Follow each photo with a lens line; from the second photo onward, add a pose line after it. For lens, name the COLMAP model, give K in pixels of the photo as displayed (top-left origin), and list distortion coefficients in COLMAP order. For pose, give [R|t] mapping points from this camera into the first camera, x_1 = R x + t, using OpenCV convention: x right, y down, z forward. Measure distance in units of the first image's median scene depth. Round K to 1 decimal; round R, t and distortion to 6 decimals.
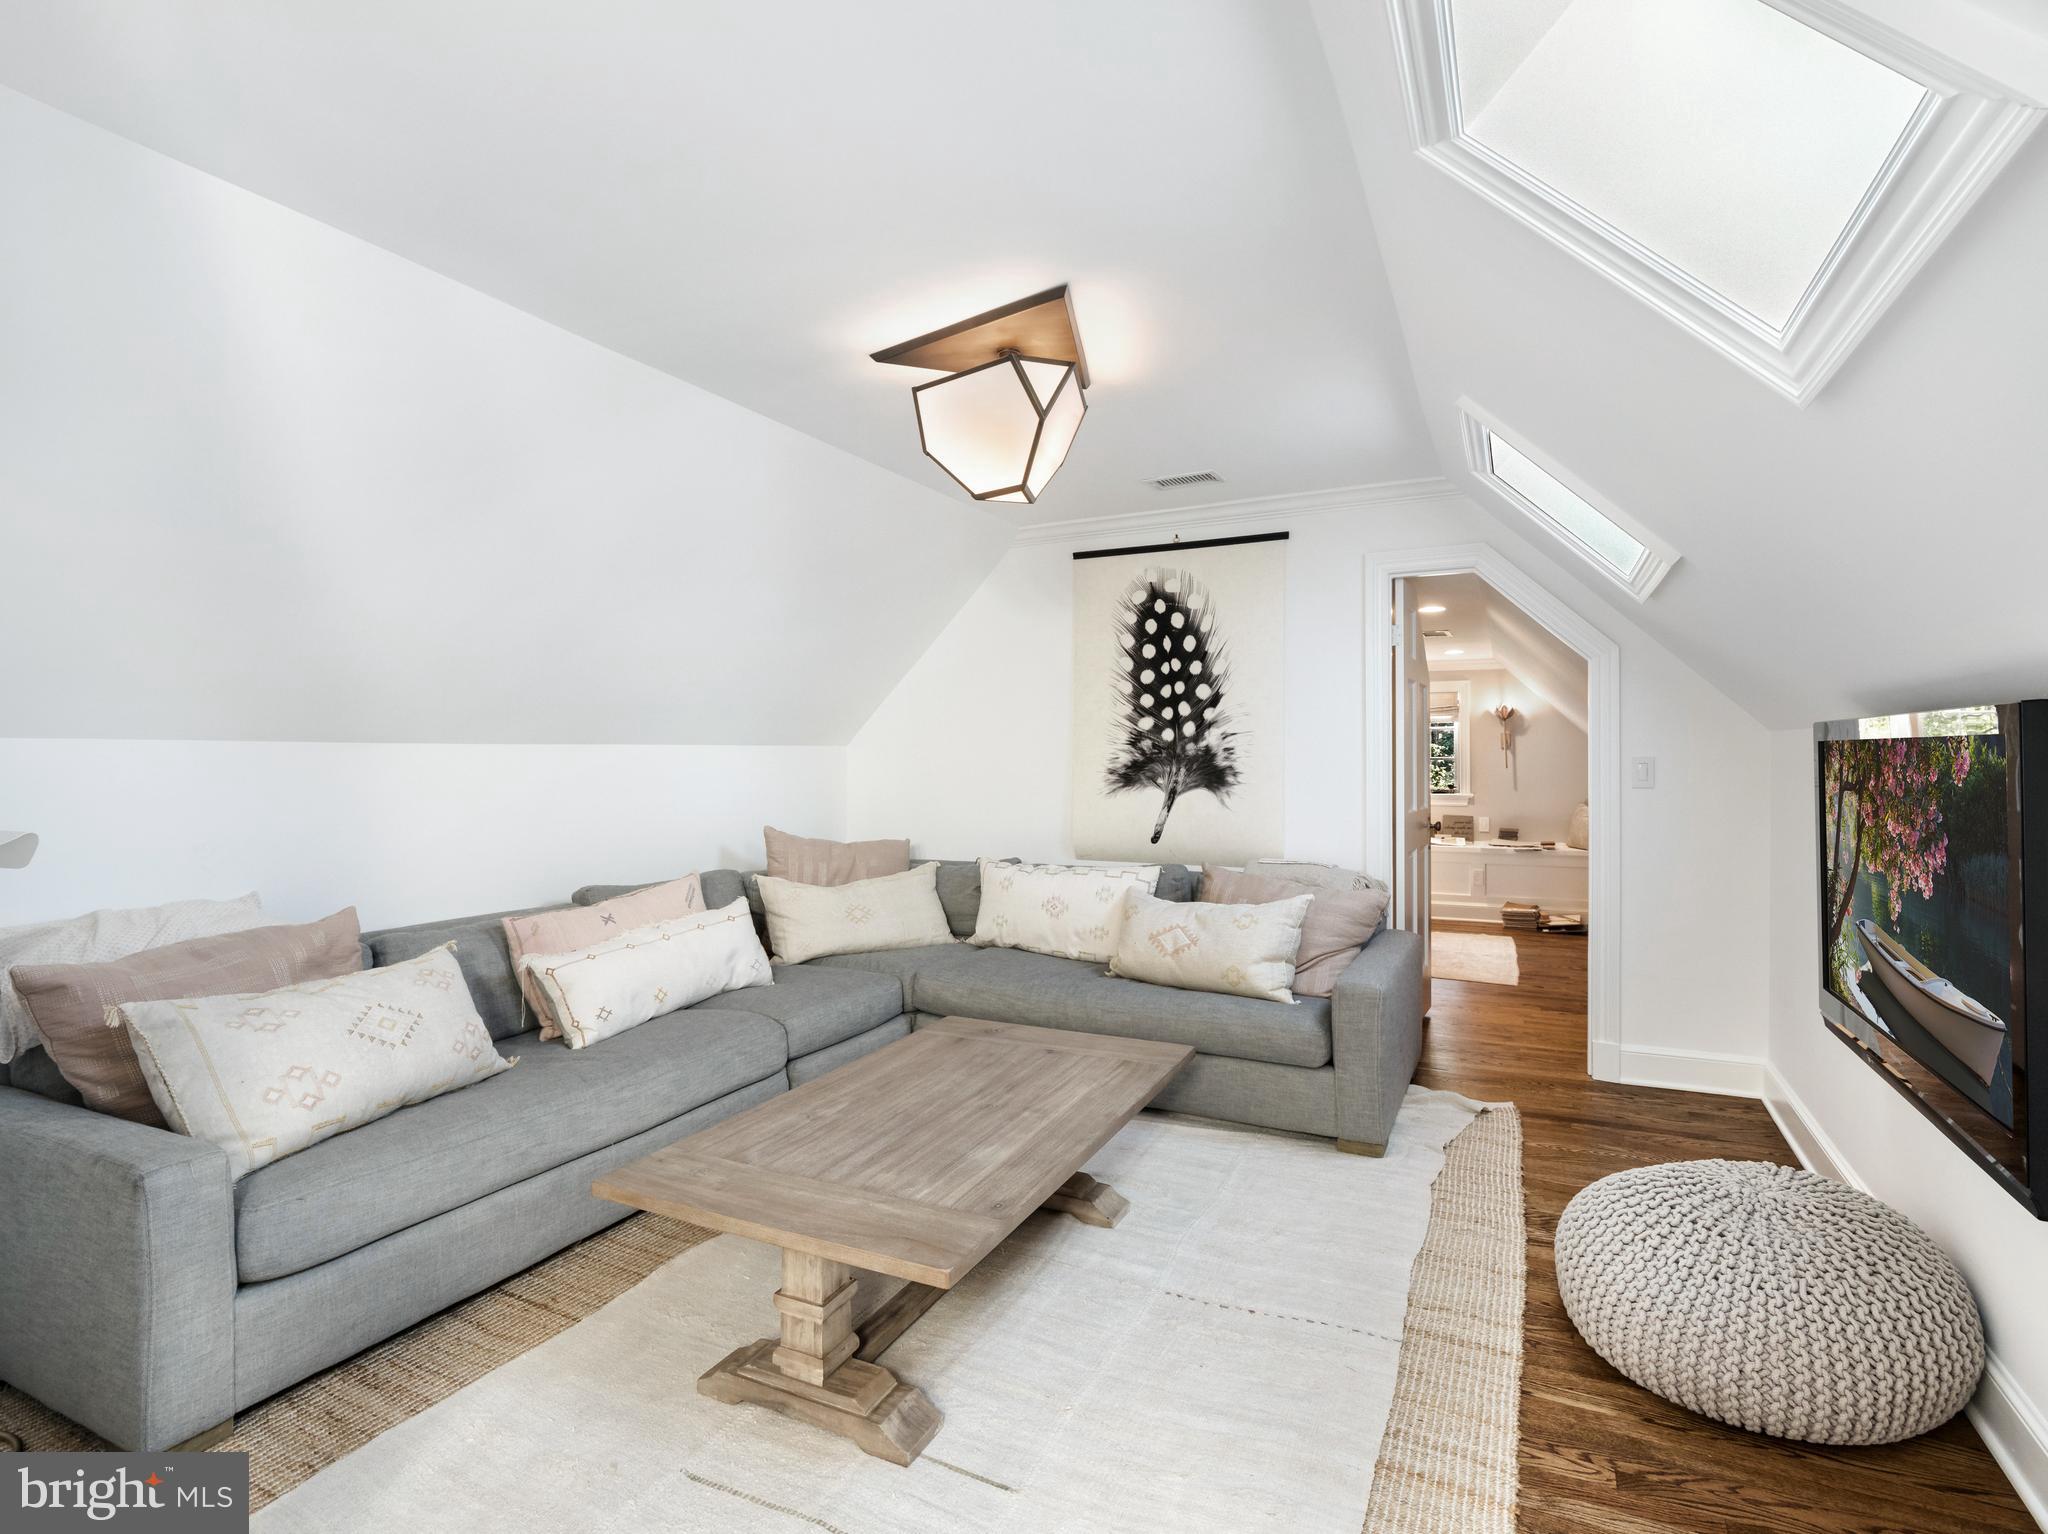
lens RADIAL K [[1028.8, 0, 1032.3], [0, 1028.8, 763.6], [0, 0, 1]] dist [-0.003185, -0.005543]
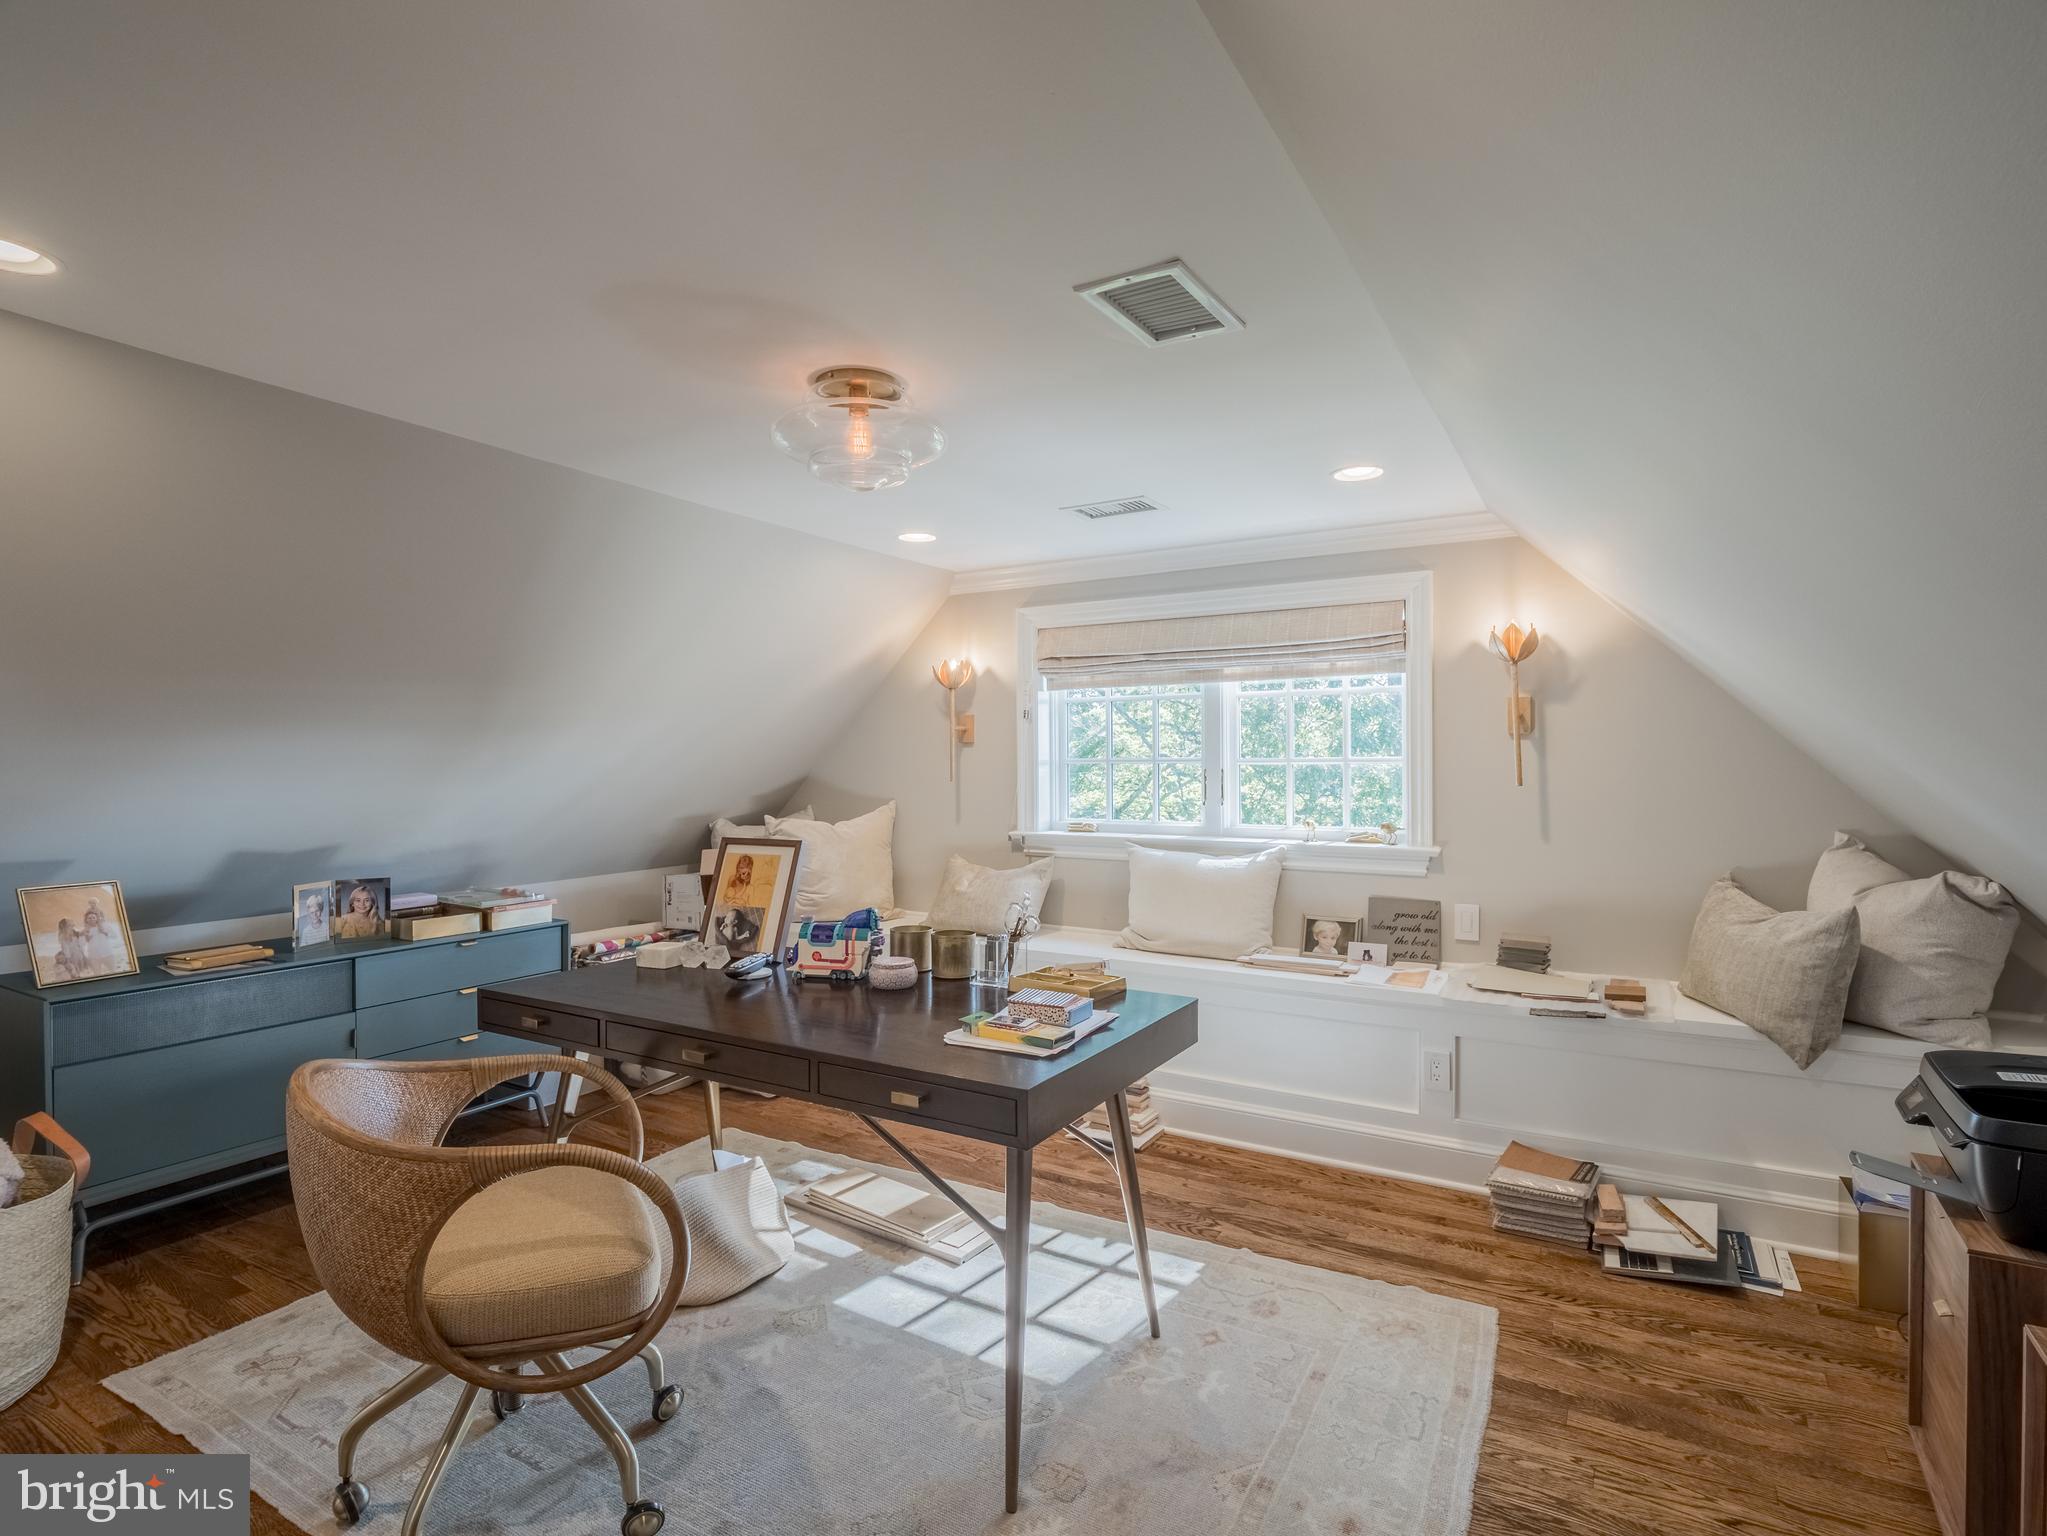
lens RADIAL K [[1028.3, 0, 1023.2], [0, 1028.3, 761.2], [0, 0, 1]] dist [-0.003185, -0.005543]
pose [[0.995065, 0.002526, -0.099198, 0.533724], [-0.002248, 0.999993, 0.002915, -0.009138], [0.099204, -0.002677, 0.995063, 1.013152]]
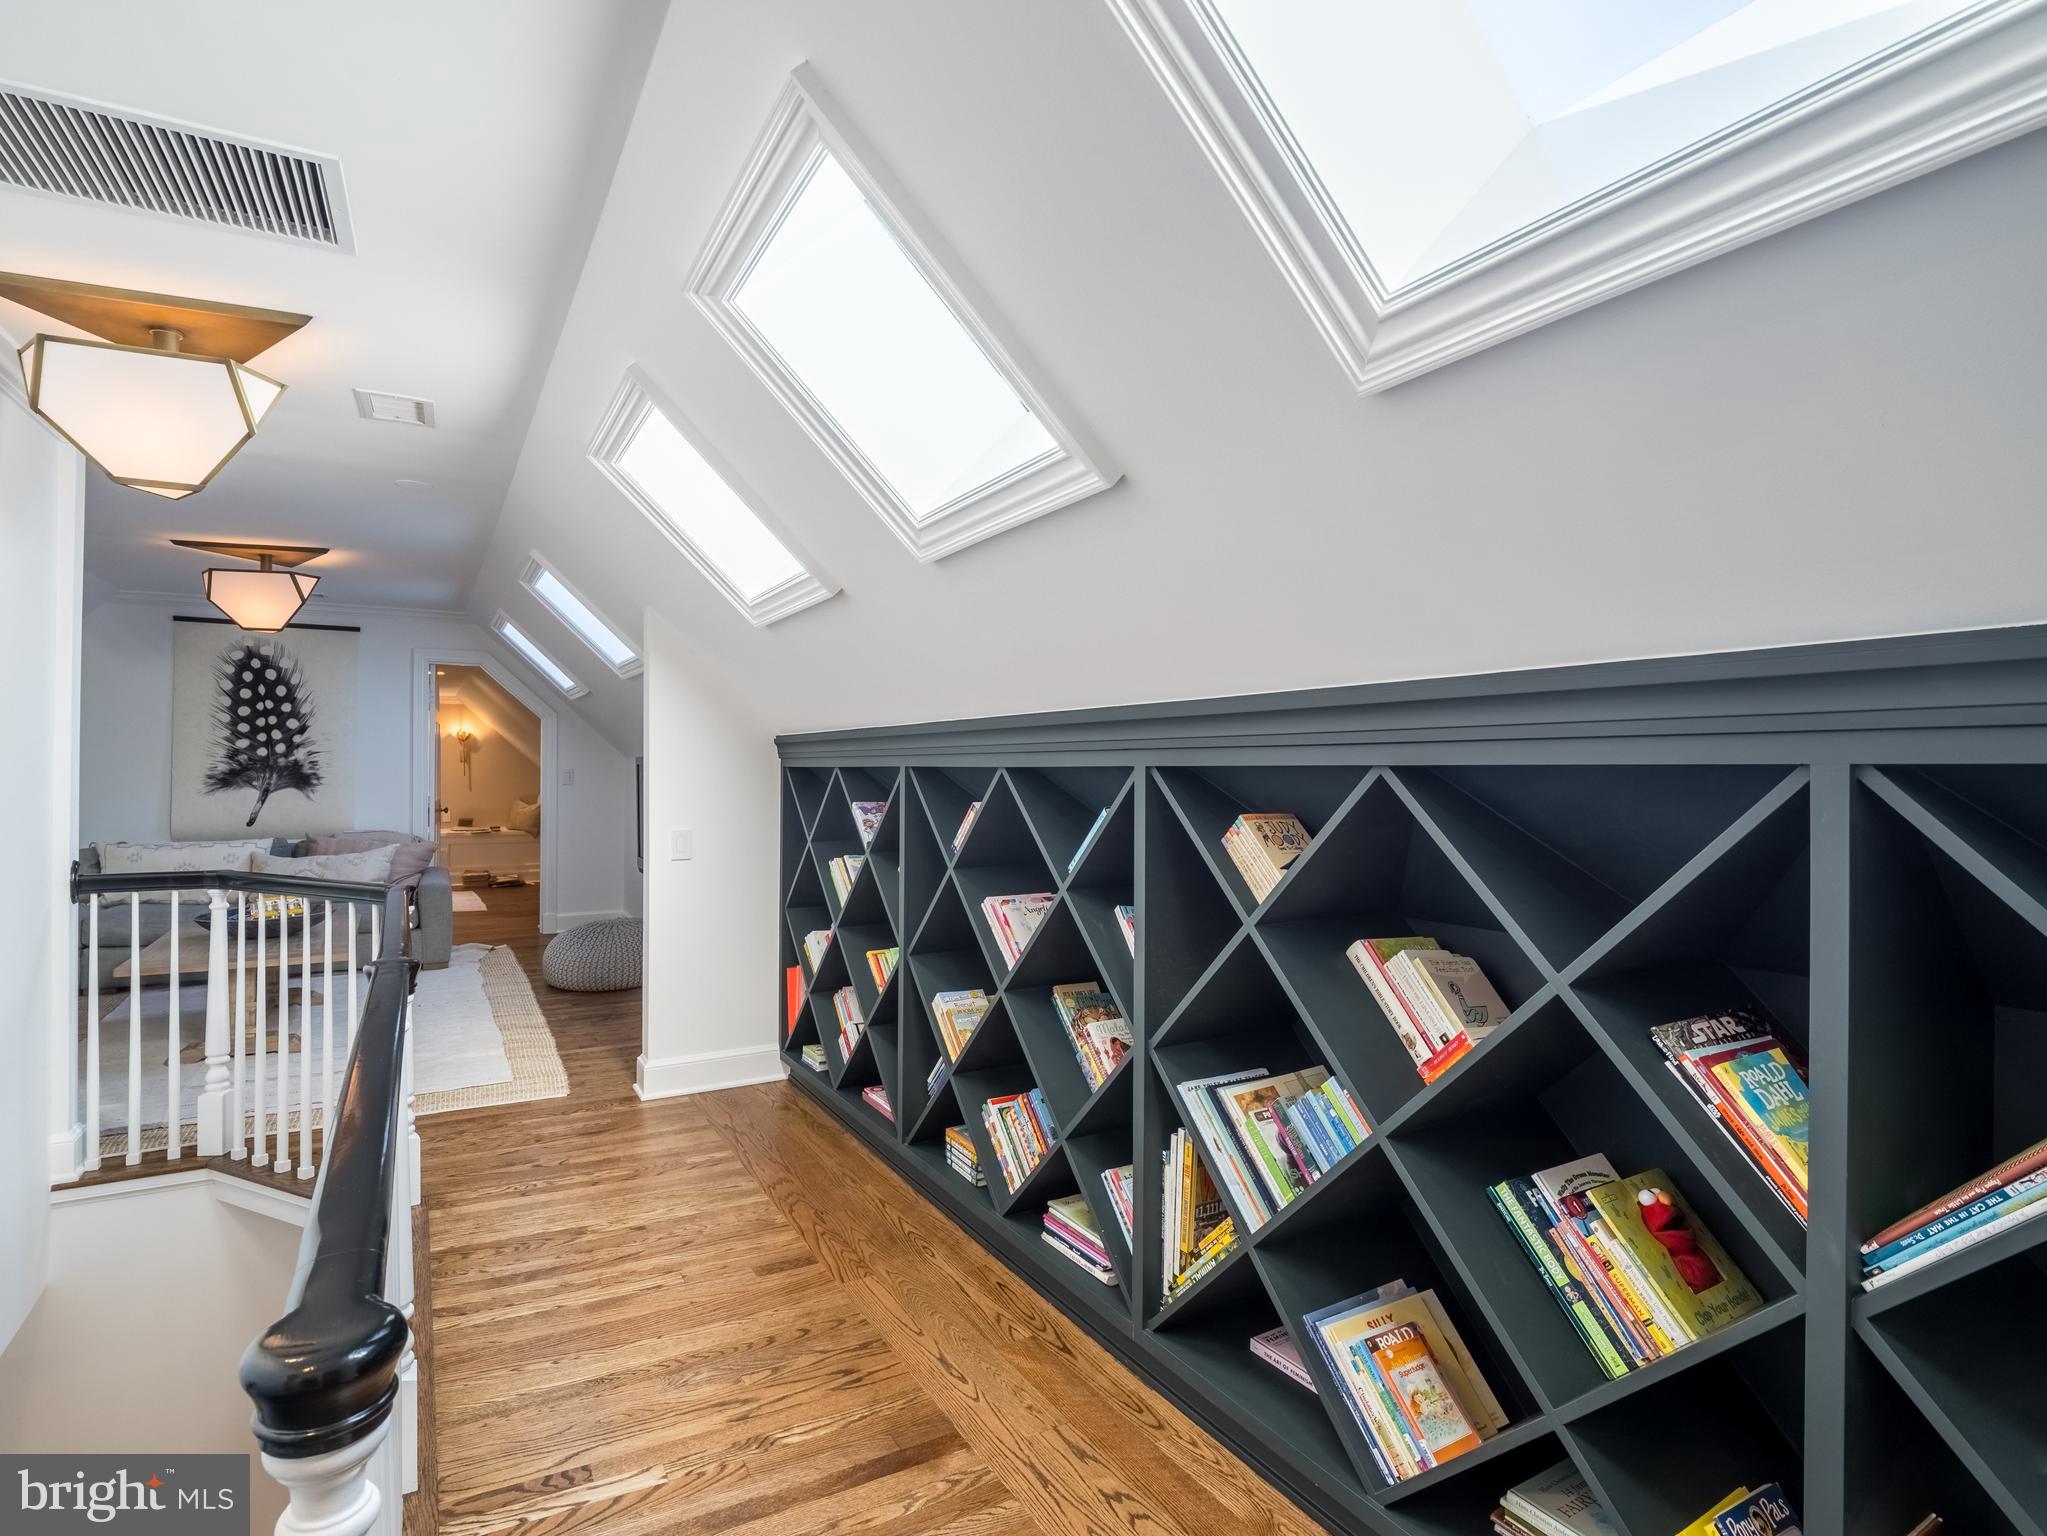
lens RADIAL K [[1028.3, 0, 1027.6], [0, 1028.3, 769.3], [0, 0, 1]] dist [-0.003185, -0.005543]
pose [[0.555541, 0.006107, 0.831467, -0.473510], [-0.002851, 0.999981, -0.005440, 0.001824], [-0.831484, 0.000651, 0.555548, -0.713735]]
